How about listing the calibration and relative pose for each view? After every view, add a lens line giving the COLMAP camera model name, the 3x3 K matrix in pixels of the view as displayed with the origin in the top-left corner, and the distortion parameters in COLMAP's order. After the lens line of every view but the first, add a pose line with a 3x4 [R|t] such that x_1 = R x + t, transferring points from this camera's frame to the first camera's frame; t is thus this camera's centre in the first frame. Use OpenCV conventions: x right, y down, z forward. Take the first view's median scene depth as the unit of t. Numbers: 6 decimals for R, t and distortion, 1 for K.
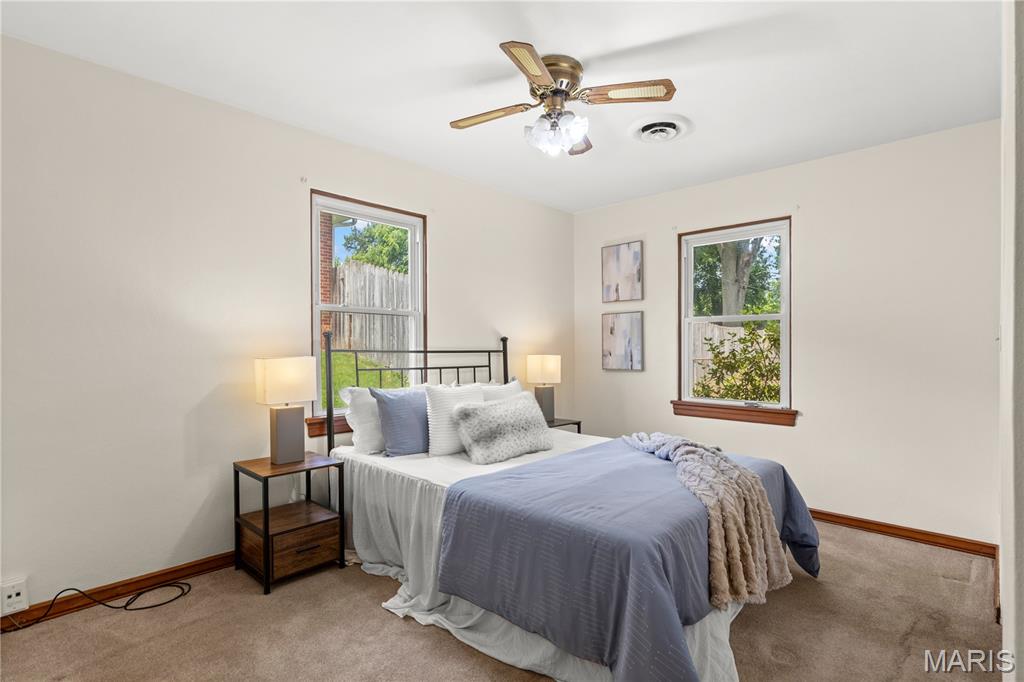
lens RADIAL K [[518.3, 0, 511.6], [0, 518.3, 344.6], [0, 0, 1]] dist [0.002364, 0.000218]
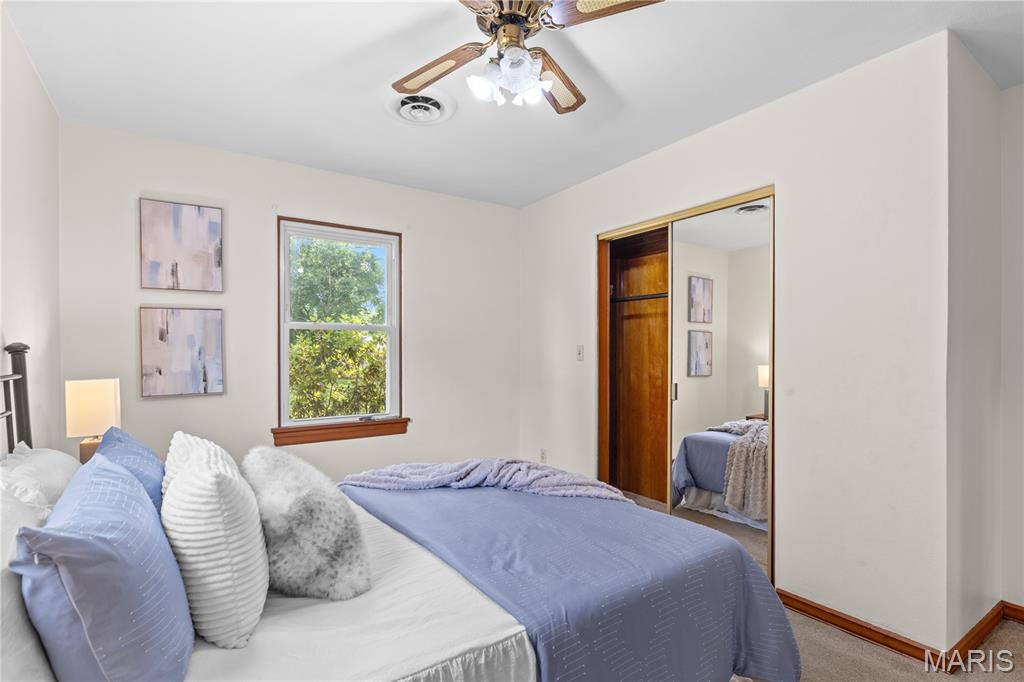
lens RADIAL K [[499.6, 0, 511.5], [0, 499.6, 347.7], [0, 0, 1]] dist [0.006893, 0.000397]
pose [[0.184914, 0.007090, 0.982729, -0.339993], [-0.002614, 0.999974, -0.006723, -0.008435], [-0.982751, -0.001326, 0.184927, 0.483660]]
